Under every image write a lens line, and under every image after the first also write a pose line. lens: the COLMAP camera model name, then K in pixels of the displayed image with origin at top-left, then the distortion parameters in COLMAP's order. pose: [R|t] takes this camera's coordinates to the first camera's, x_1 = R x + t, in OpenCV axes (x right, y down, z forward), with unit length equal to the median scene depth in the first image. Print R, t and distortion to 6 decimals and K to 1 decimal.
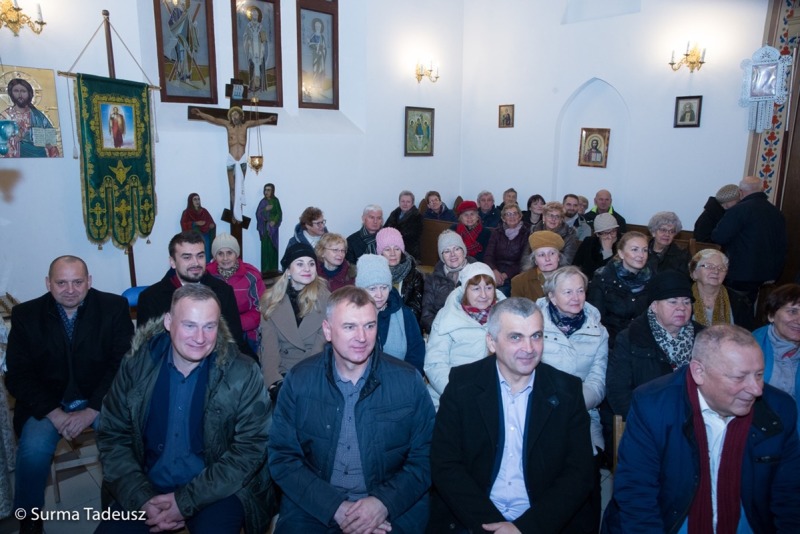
lens RADIAL K [[542.6, 0, 401.9], [0, 542.6, 270.1], [0, 0, 1]] dist [-0.067813, 0.007912]
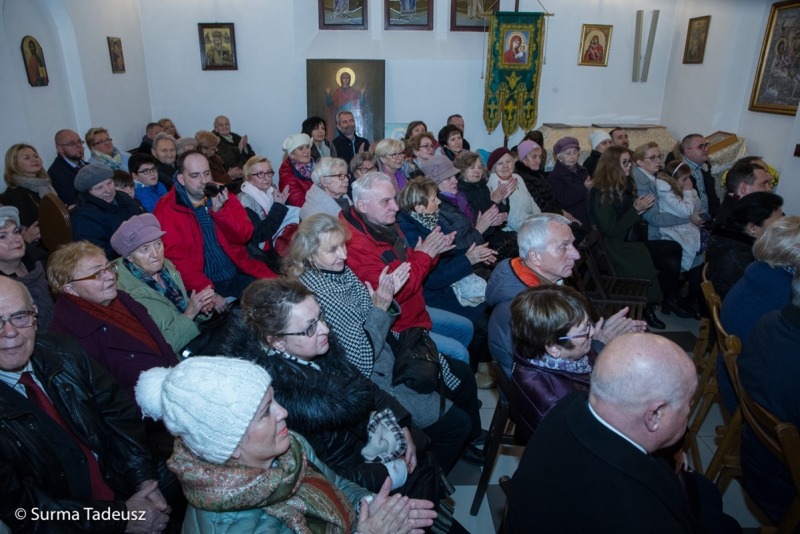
lens RADIAL K [[542.6, 0, 401.3], [0, 542.6, 266.3], [0, 0, 1]] dist [-0.067813, 0.007912]
pose [[0.428934, 0.289284, -0.855763, 0.699293], [-0.183541, 0.955485, 0.230998, 0.010924], [0.884493, 0.057985, 0.462936, 0.114320]]
